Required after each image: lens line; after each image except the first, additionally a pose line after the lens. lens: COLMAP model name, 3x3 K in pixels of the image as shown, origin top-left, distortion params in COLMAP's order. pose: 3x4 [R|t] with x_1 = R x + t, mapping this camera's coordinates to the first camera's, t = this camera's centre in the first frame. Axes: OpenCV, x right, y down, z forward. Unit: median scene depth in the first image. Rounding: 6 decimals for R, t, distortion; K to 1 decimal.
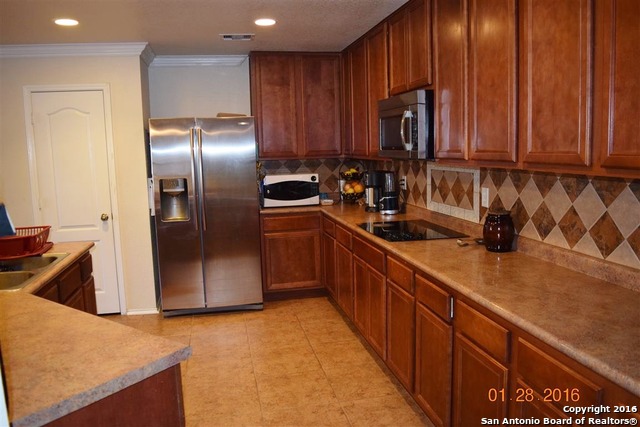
lens RADIAL K [[510.9, 0, 320.4], [0, 510.9, 213.4], [0, 0, 1]] dist [-0.073672, -0.002928]
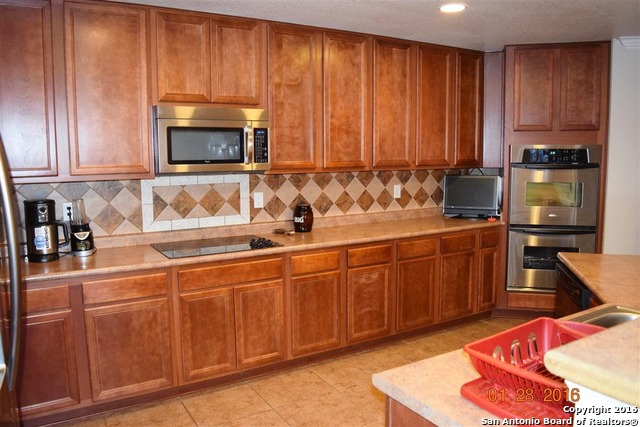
lens RADIAL K [[510.9, 0, 320.3], [0, 510.9, 212.2], [0, 0, 1]] dist [-0.073672, -0.002928]
pose [[-0.339183, -0.087203, 0.936670, -1.029329], [0.136900, 0.980519, 0.140859, -0.179735], [-0.930706, 0.176007, -0.320637, 1.431650]]
